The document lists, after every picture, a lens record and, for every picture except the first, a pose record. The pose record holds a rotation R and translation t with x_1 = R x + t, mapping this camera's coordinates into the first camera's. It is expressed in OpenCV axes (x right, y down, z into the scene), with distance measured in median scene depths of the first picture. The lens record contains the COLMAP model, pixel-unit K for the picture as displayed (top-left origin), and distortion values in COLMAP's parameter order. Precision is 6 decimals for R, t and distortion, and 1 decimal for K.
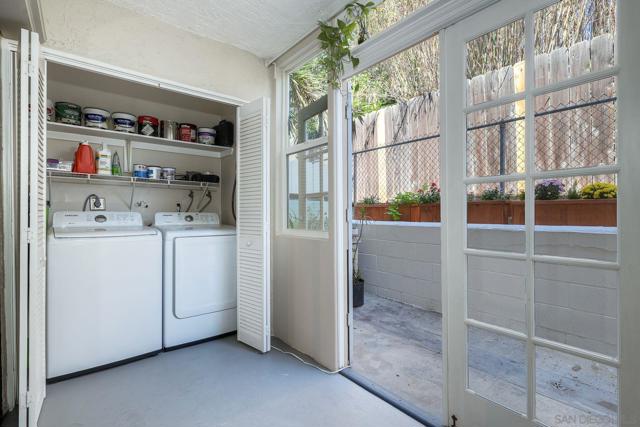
lens RADIAL K [[308.3, 0, 314.8], [0, 308.3, 213.3], [0, 0, 1]] dist [-0.000601, 0.001266]
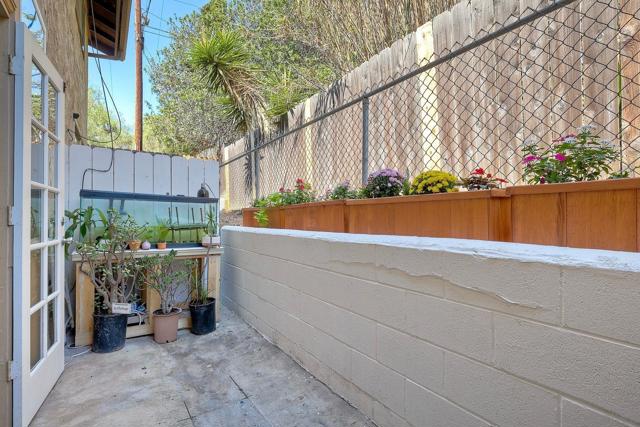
lens RADIAL K [[308.3, 0, 323.8], [0, 308.3, 214.9], [0, 0, 1]] dist [-0.000601, 0.001266]
pose [[0.997275, 0.002249, -0.073741, 0.572697], [-0.003574, 0.999835, -0.017835, 0.007513], [0.073689, 0.018050, 0.997118, 0.248724]]
